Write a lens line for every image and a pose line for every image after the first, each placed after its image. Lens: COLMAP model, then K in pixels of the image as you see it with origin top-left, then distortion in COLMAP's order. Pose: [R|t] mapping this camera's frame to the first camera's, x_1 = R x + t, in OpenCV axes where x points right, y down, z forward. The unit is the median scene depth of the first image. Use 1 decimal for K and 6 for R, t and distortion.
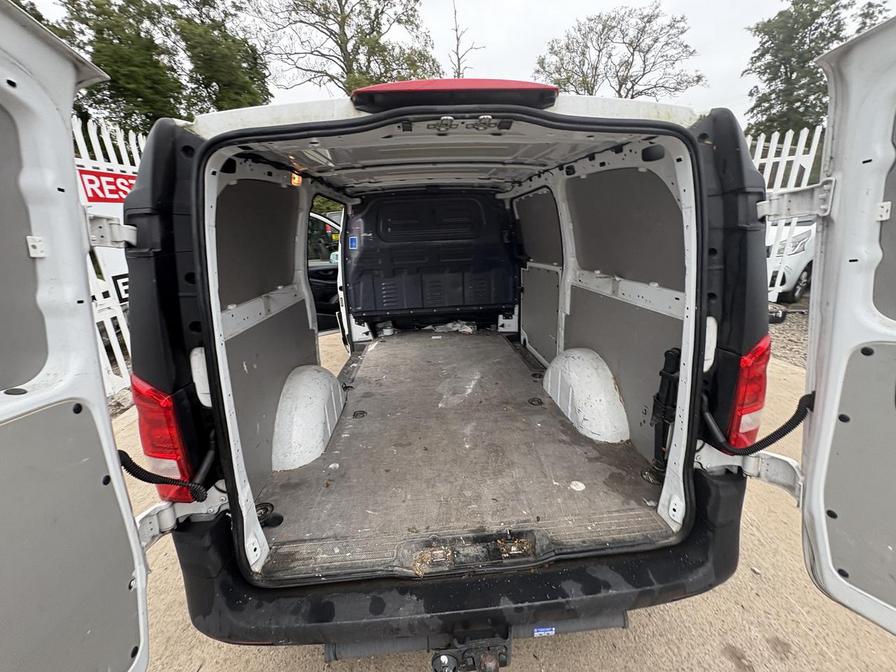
lens RADIAL K [[355.8, 0, 445.7], [0, 355.8, 333.4], [0, 0, 1]] dist [0.000046, 0.000290]
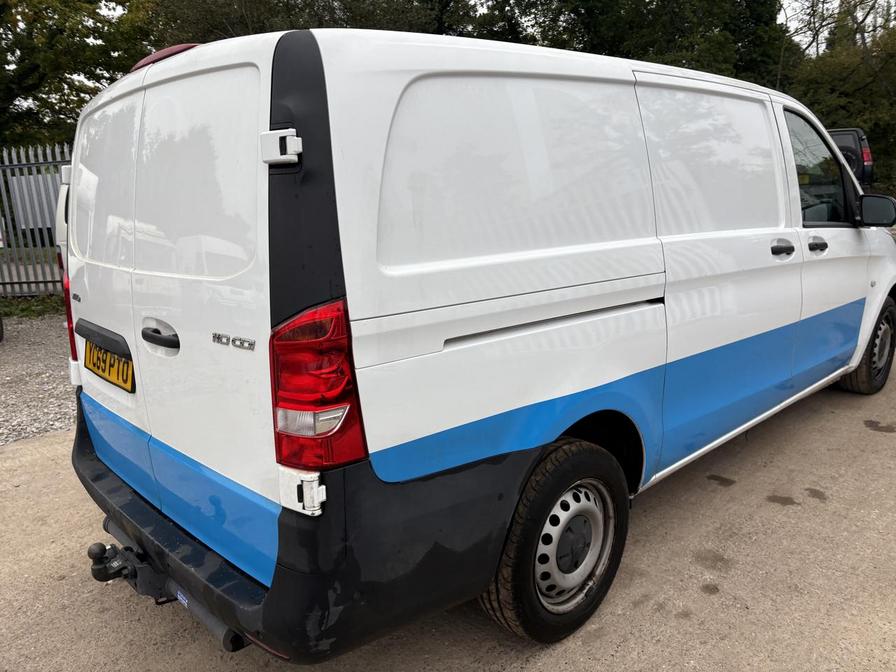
lens RADIAL K [[677.1, 0, 464.8], [0, 677.1, 312.5], [0, 0, 1]] dist [0.049207, -0.063914]
pose [[0.644466, 0.152240, -0.749324, 0.938014], [-0.208263, 0.977877, 0.019555, -0.034491], [0.735724, 0.143454, 0.661914, 0.125840]]
